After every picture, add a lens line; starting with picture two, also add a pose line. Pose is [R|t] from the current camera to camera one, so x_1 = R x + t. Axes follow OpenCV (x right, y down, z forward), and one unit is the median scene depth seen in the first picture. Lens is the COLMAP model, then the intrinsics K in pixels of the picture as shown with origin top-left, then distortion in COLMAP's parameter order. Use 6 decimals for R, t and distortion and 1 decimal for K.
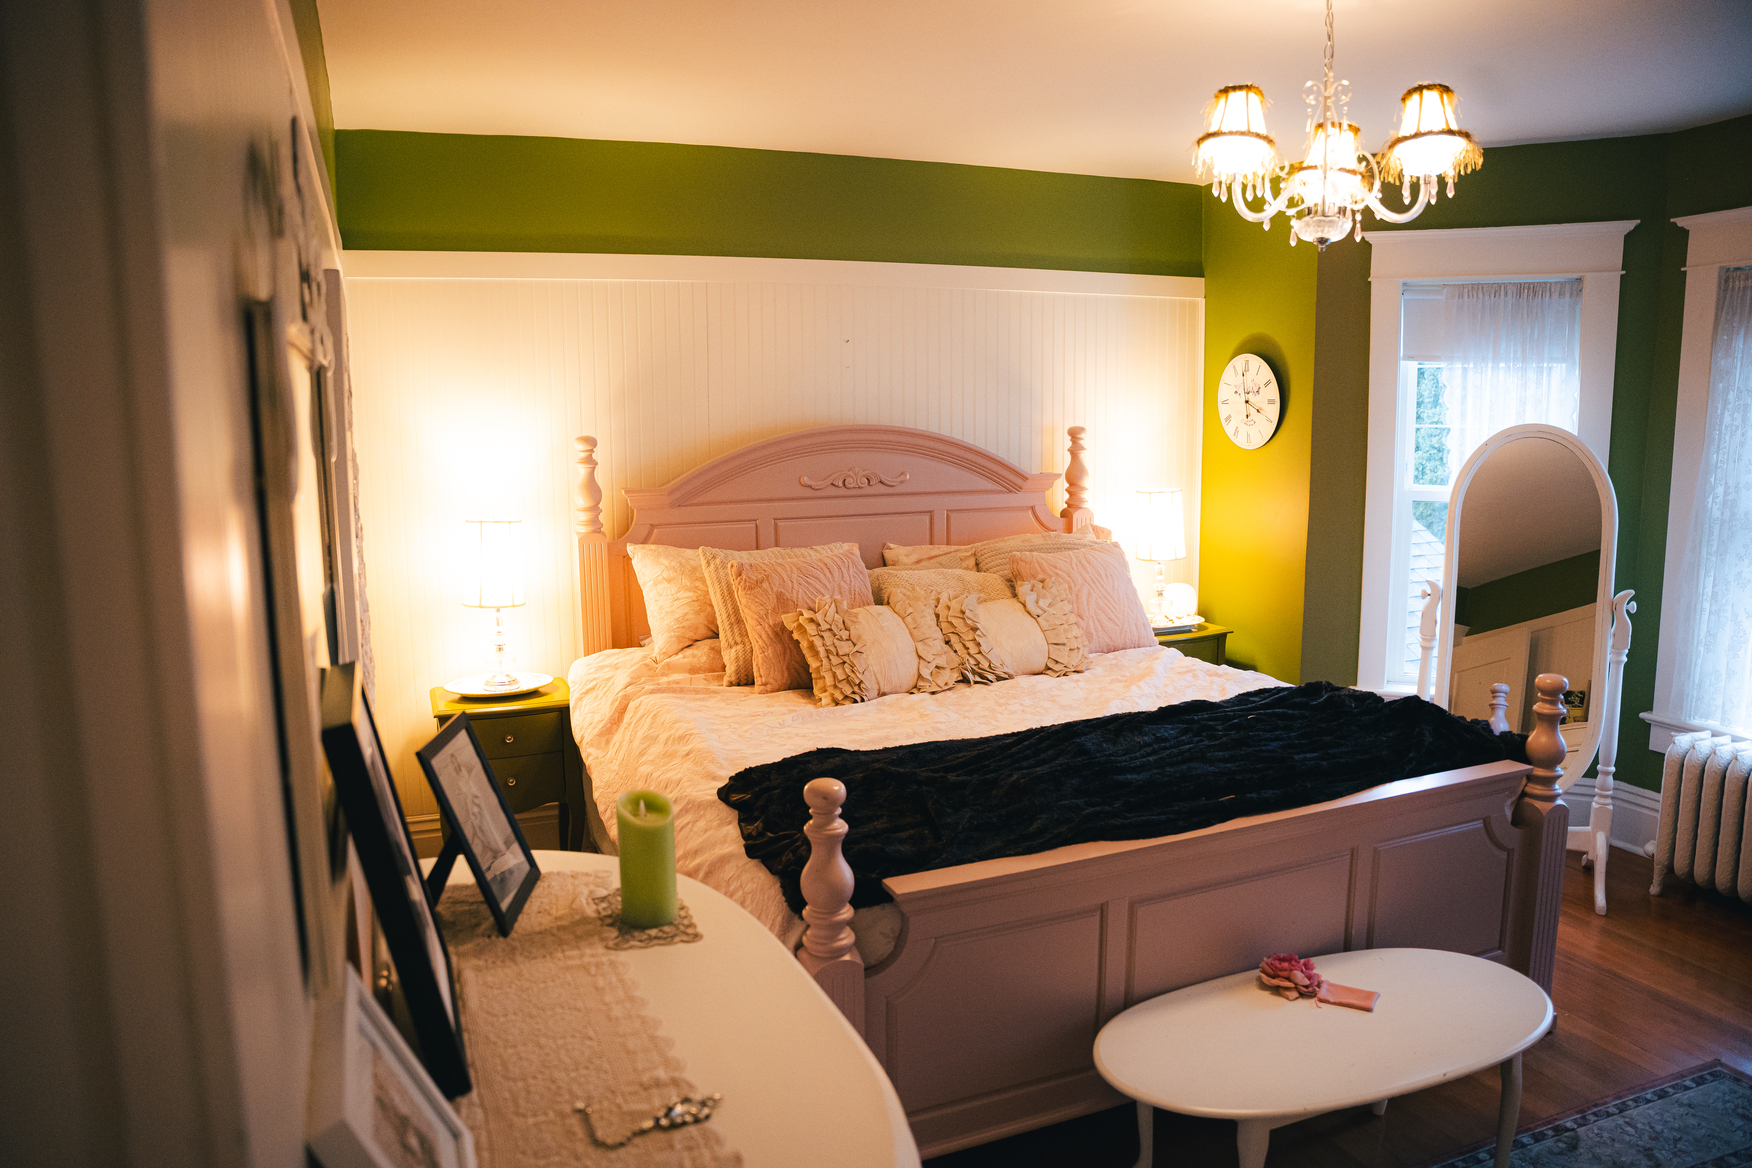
lens RADIAL K [[1219.8, 0, 876.0], [0, 1219.8, 584.0], [0, 0, 1]] dist [-0.132812, 0.000555]
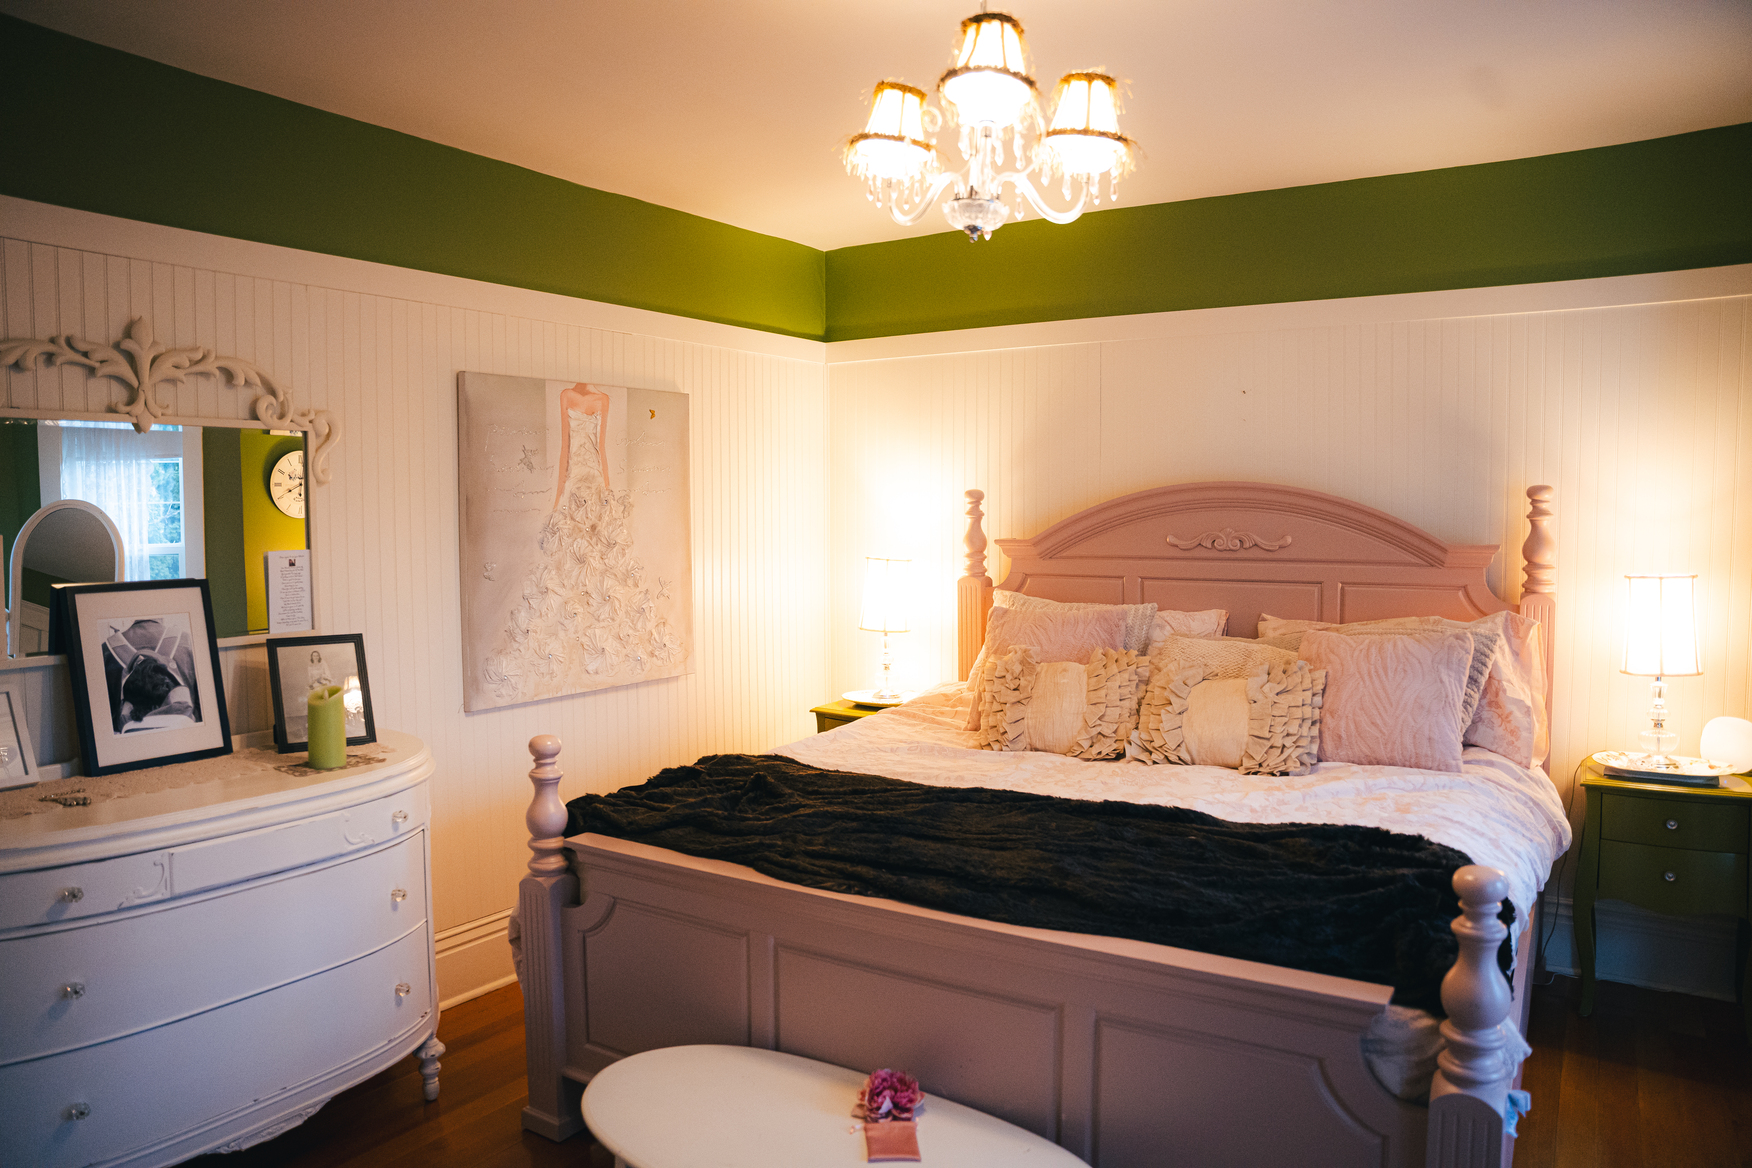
lens RADIAL K [[1217.5, 0, 876.0], [0, 1217.5, 584.0], [0, 0, 1]] dist [-0.107872, 0.000762]
pose [[0.549821, 0.058491, -0.833232, 0.637973], [-0.118762, 0.992885, -0.008669, -0.015221], [0.826796, 0.103723, 0.552856, 0.301909]]
